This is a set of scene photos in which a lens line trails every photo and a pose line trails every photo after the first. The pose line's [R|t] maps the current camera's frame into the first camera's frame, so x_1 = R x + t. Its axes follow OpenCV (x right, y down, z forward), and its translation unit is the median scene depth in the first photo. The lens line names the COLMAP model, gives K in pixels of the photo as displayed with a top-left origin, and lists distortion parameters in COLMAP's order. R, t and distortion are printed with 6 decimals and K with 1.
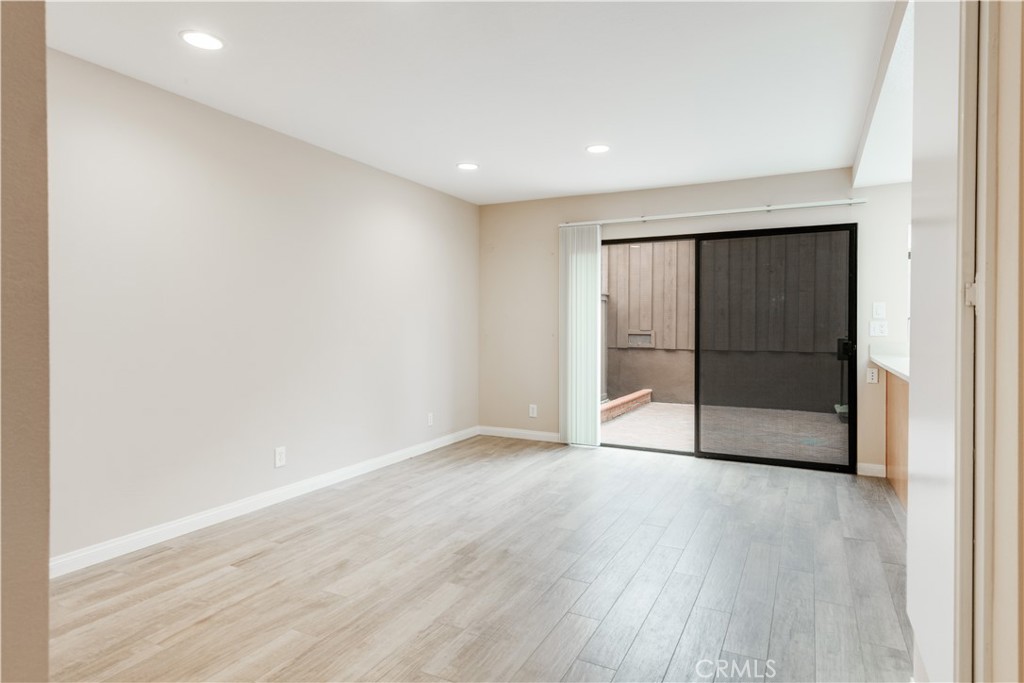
lens RADIAL K [[577.9, 0, 512.8], [0, 577.9, 331.1], [0, 0, 1]] dist [0.029724, -0.000024]
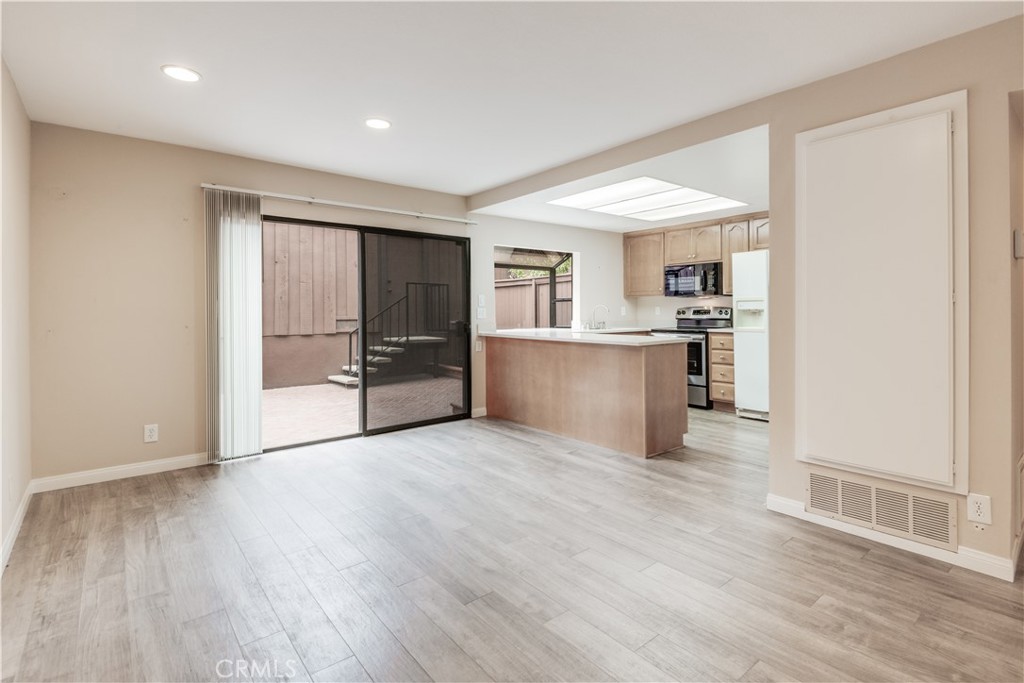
lens RADIAL K [[499.8, 0, 514.5], [0, 499.8, 307.8], [0, 0, 1]] dist [0.024894, -0.014790]
pose [[0.395702, -0.002797, 0.918375, -0.413034], [0.014667, 0.999887, -0.003274, -0.010483], [-0.918262, 0.014765, 0.395699, 0.383285]]
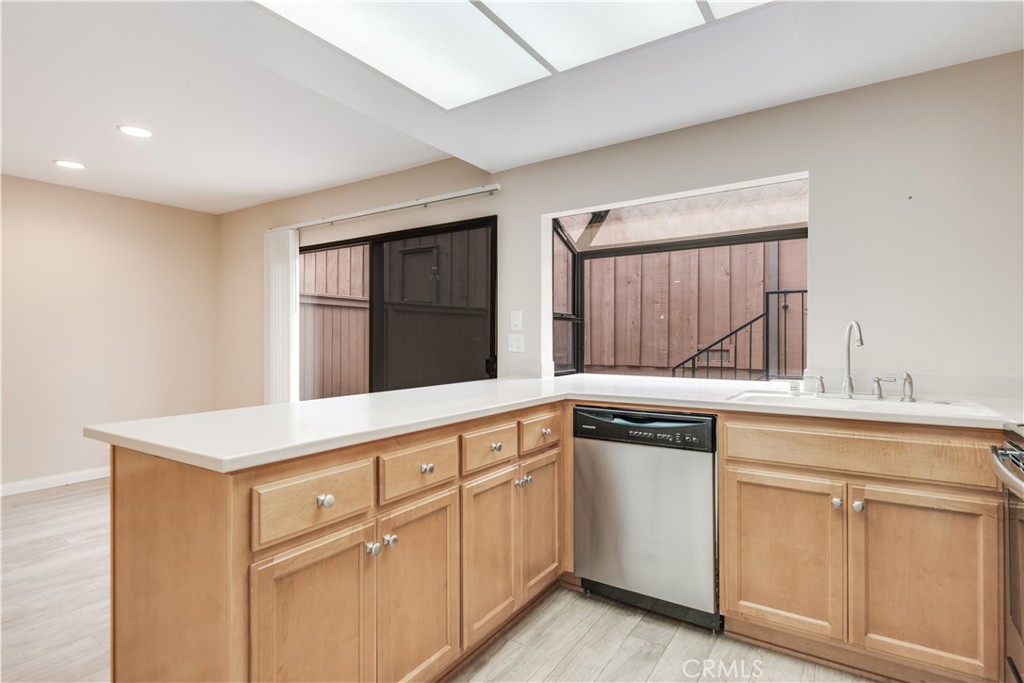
lens RADIAL K [[513.9, 0, 497.2], [0, 513.9, 341.2], [0, 0, 1]] dist [0.028674, -0.020937]
pose [[0.991939, -0.006147, -0.126571, 0.603423], [0.005632, 0.999974, -0.004423, -0.003050], [0.126595, 0.003674, 0.991948, 0.245309]]
